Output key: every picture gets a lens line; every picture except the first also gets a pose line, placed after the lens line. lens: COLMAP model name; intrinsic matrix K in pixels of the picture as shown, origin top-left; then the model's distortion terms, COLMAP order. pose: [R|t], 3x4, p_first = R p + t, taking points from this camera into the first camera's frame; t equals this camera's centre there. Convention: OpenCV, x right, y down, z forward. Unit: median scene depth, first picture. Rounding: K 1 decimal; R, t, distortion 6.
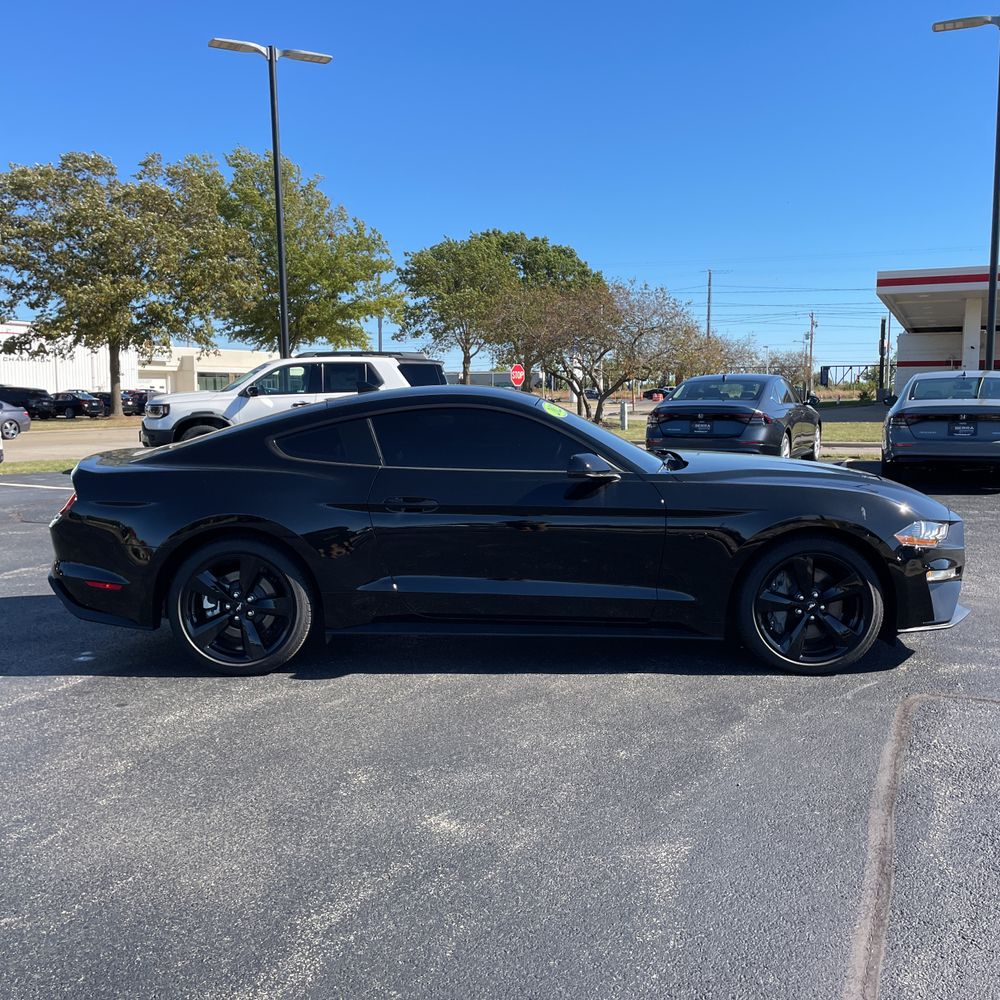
lens RADIAL K [[999.1, 0, 499.7], [0, 999.1, 480.5], [0, 0, 1]] dist [0.087792, -0.119229]
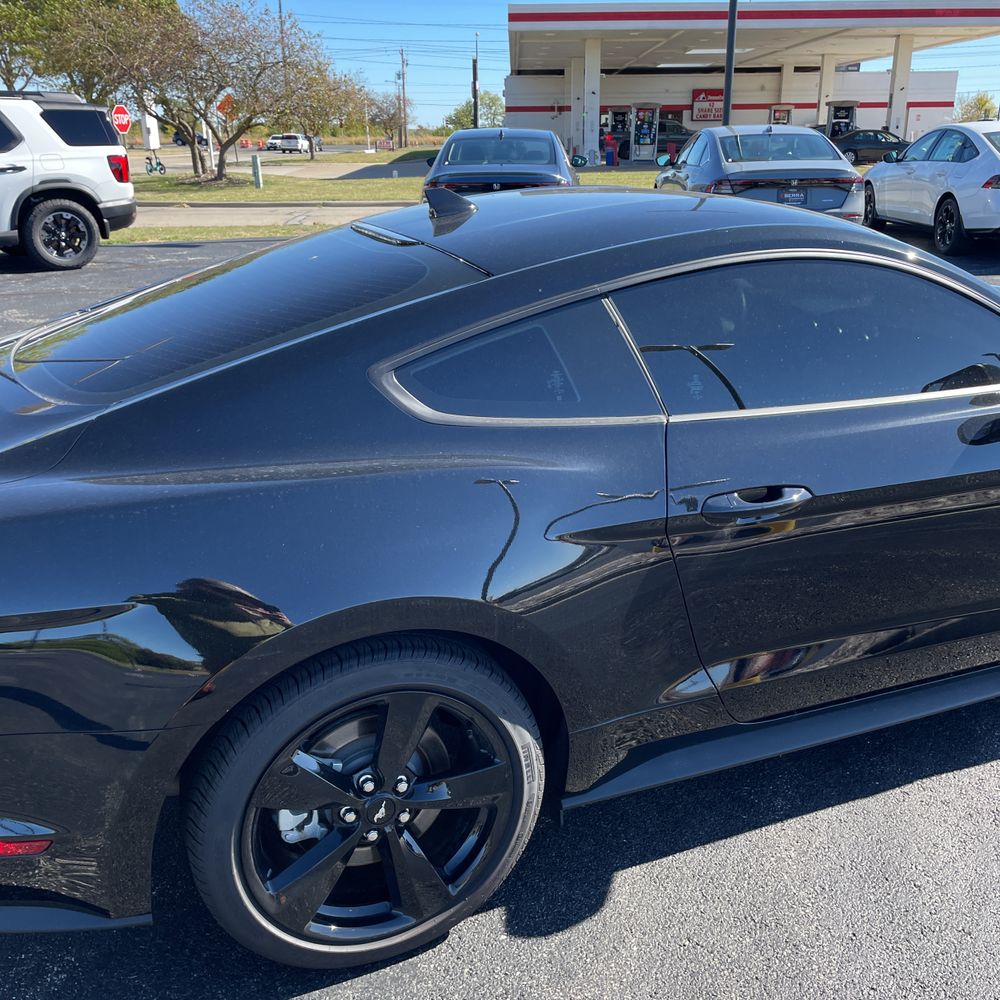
lens RADIAL K [[999.1, 0, 499.7], [0, 999.1, 480.5], [0, 0, 1]] dist [0.087792, -0.119229]
pose [[0.921186, -0.130796, 0.366482, -0.035474], [0.039816, 0.968555, 0.245592, -0.009910], [-0.387081, -0.211644, 0.897427, 0.067394]]
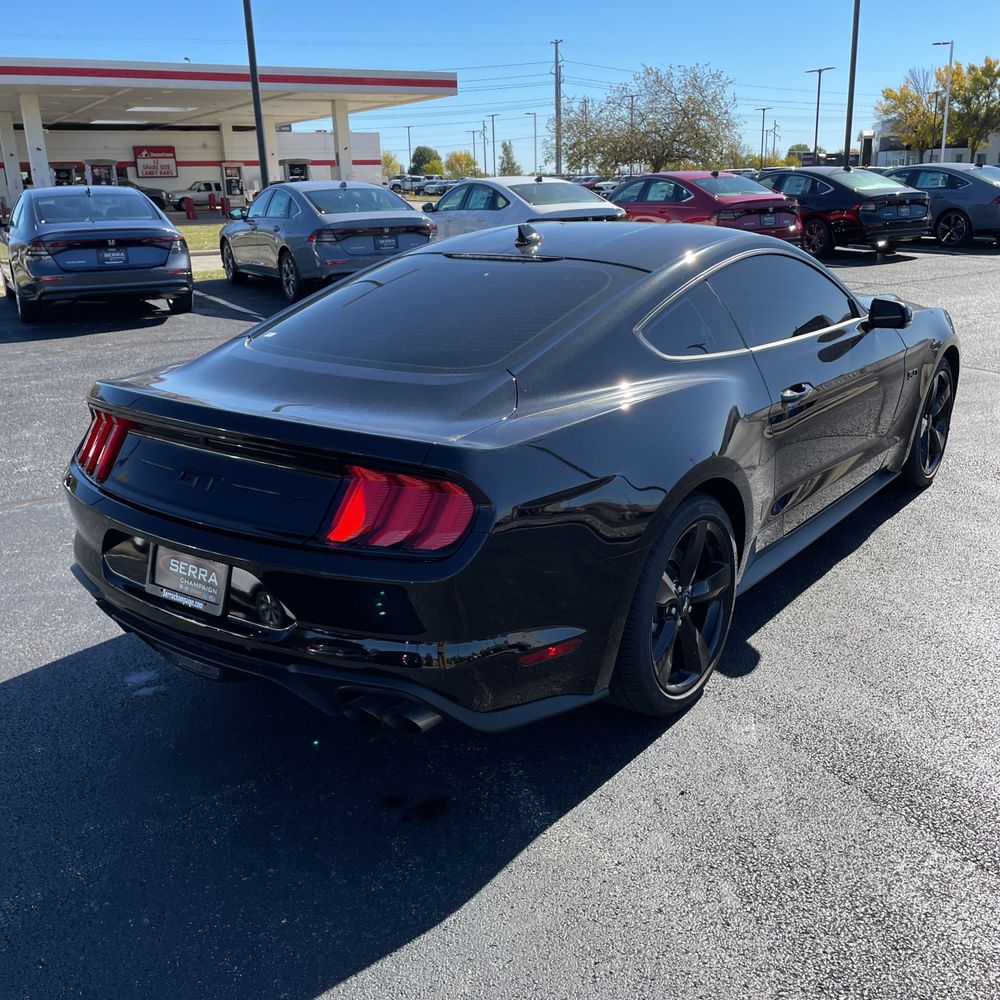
lens RADIAL K [[1007.3, 0, 501.8], [0, 1007.3, 483.5], [0, 0, 1]] dist [0.075169, -0.095487]
pose [[0.598122, -0.242519, 0.763829, -0.081607], [0.095620, 0.967900, 0.232436, -0.010917], [-0.795680, -0.065988, 0.602112, 0.073734]]
